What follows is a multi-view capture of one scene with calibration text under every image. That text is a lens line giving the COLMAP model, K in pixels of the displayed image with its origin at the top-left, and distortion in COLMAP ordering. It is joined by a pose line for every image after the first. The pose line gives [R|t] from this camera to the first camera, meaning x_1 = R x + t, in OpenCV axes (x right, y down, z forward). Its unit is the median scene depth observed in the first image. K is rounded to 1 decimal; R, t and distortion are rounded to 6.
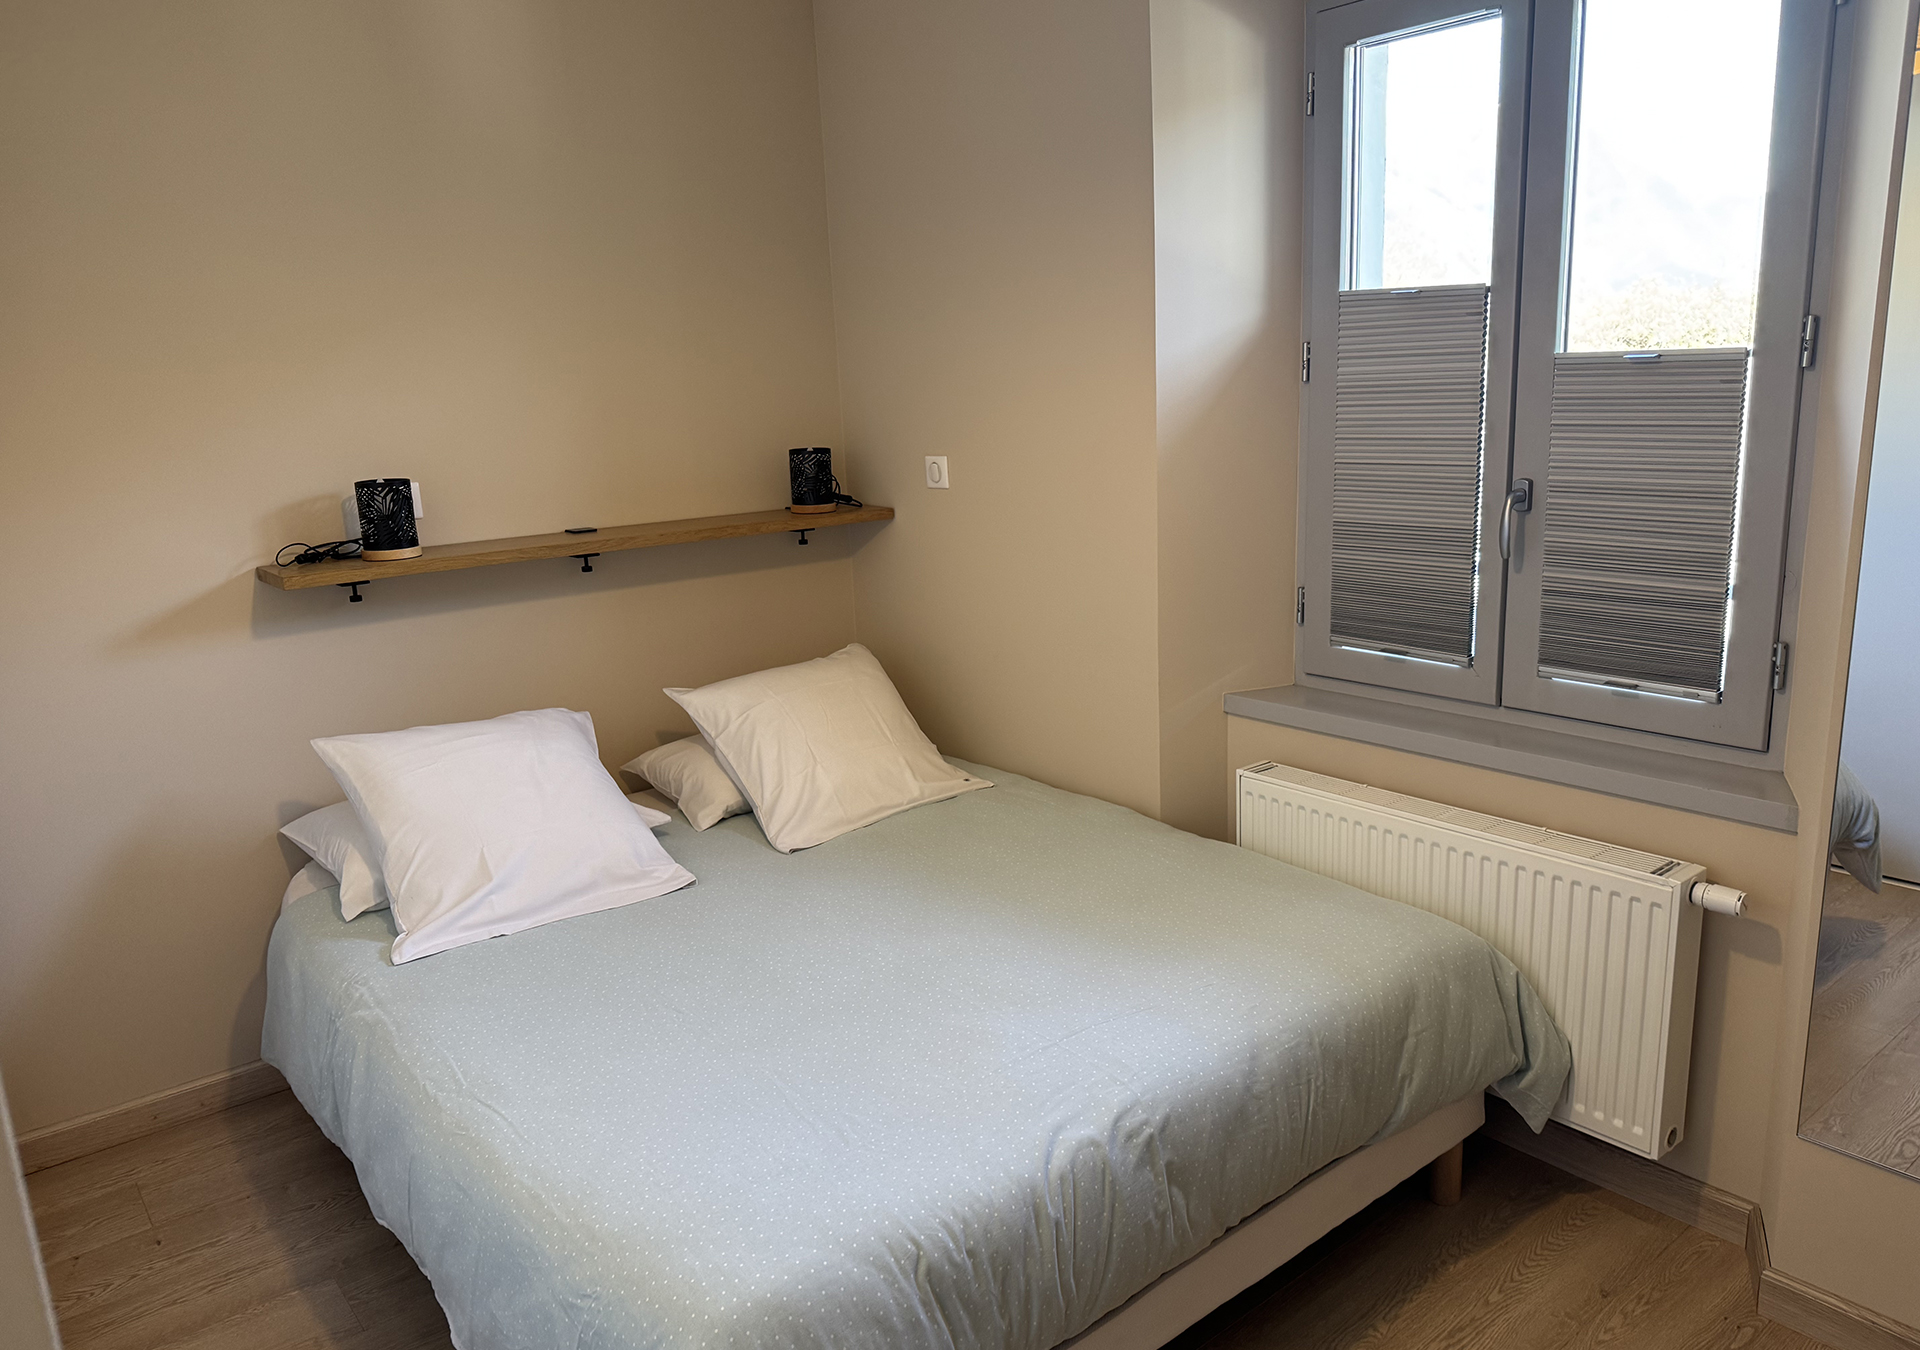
lens RADIAL K [[1347.4, 0, 965.3], [0, 1347.4, 686.7], [0, 0, 1]] dist [0.001982, -0.007490]
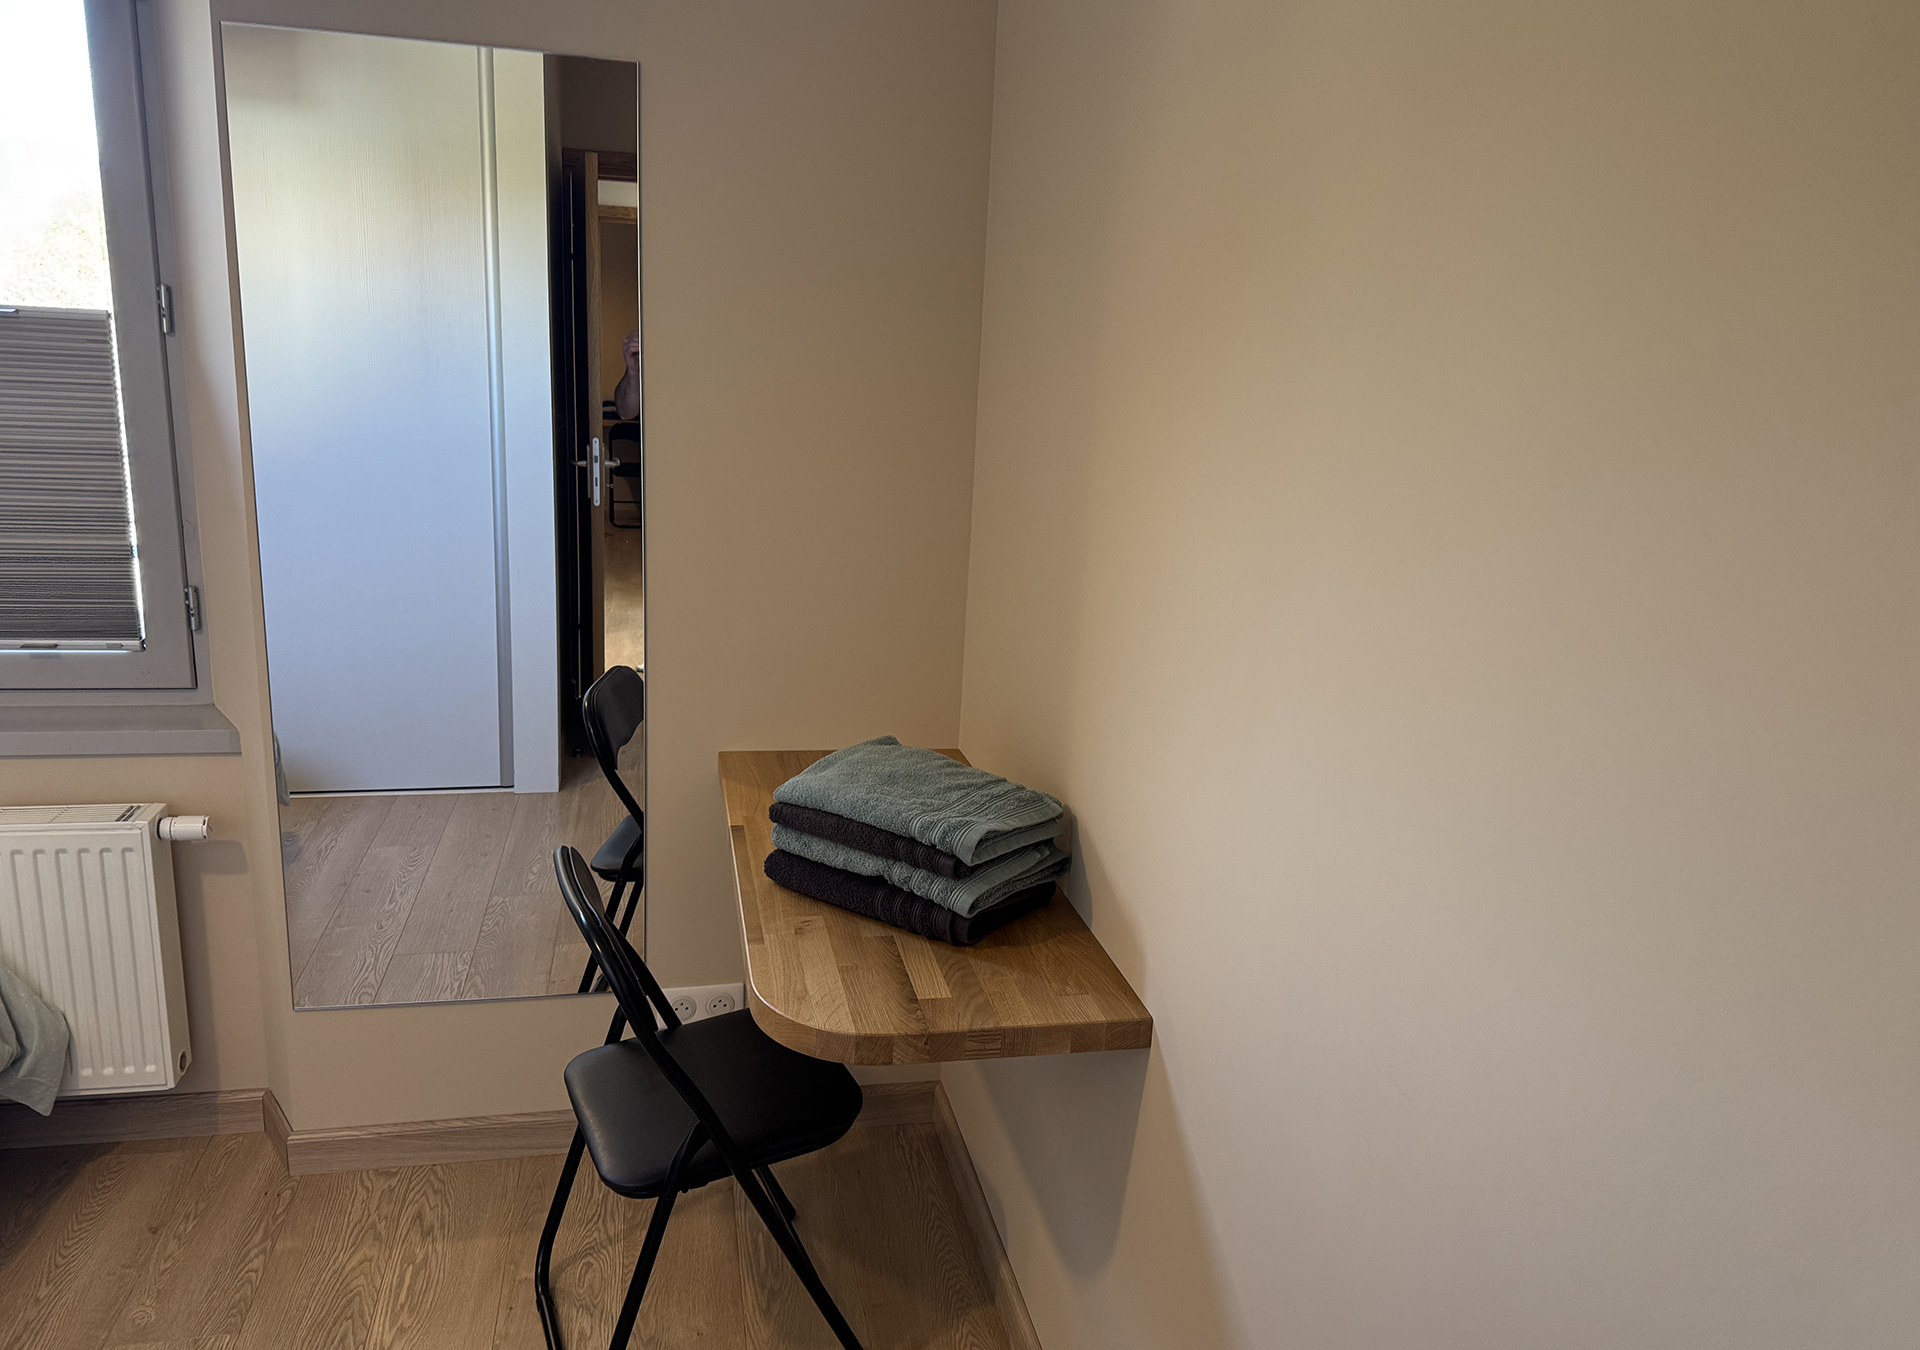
lens RADIAL K [[1331.1, 0, 960.0], [0, 1331.1, 675.0], [0, 0, 1]] dist [-0.002215, -0.005948]
pose [[0.448292, -0.155223, 0.880307, -0.072667], [0.133029, 0.985426, 0.106014, 0.006422], [-0.883933, 0.069581, 0.462408, -0.041862]]
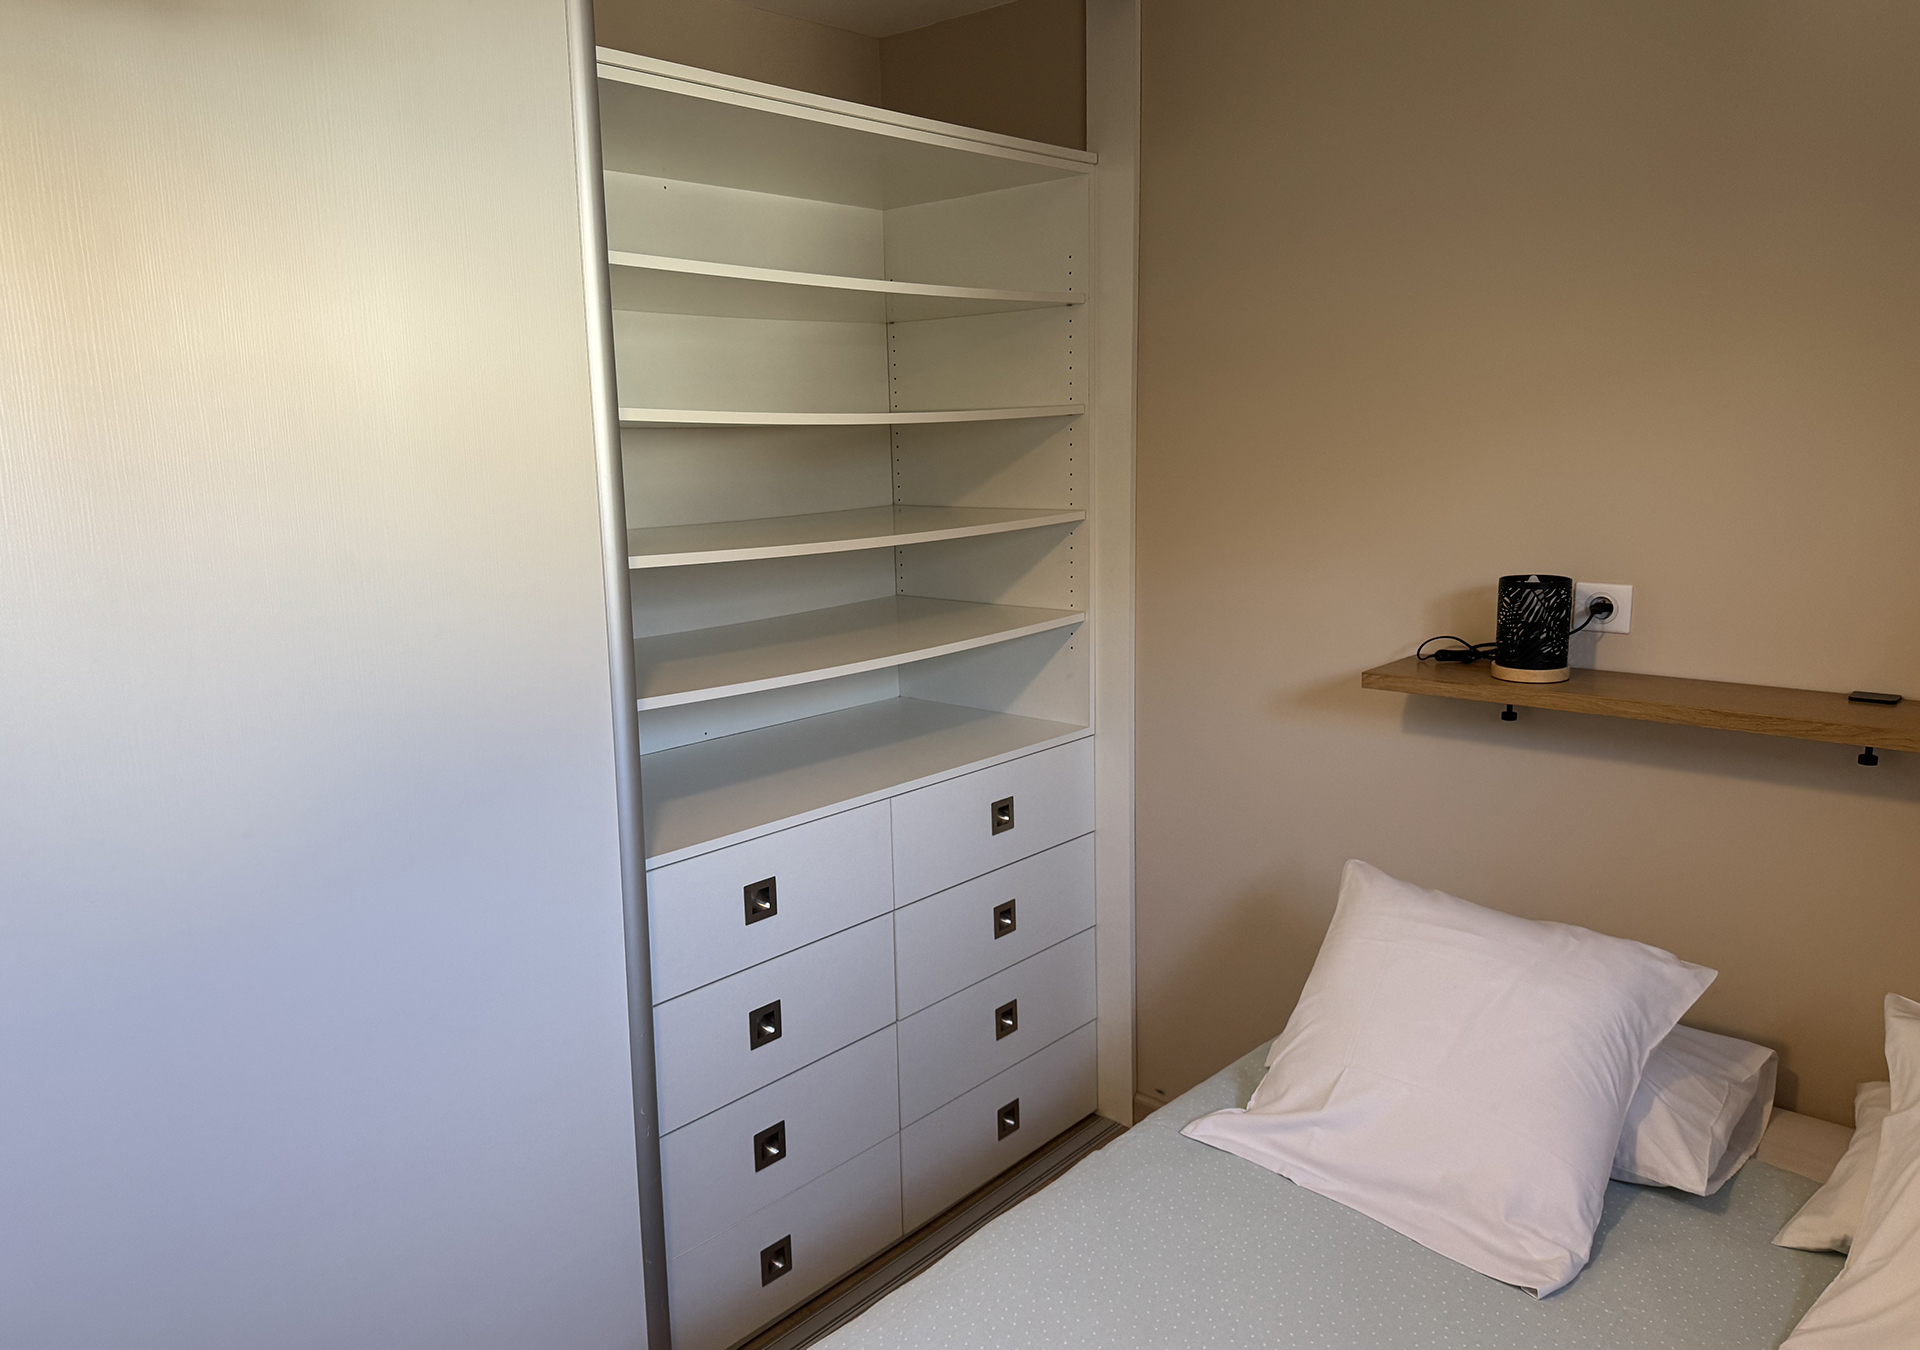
lens RADIAL K [[1362.2, 0, 957.9], [0, 1362.2, 668.0], [0, 0, 1]] dist [0.009107, -0.001827]
pose [[0.160227, 0.207645, -0.964993, 0.287299], [-0.208655, 0.962657, 0.172497, -0.172921], [0.964775, 0.173712, 0.197570, 0.543655]]
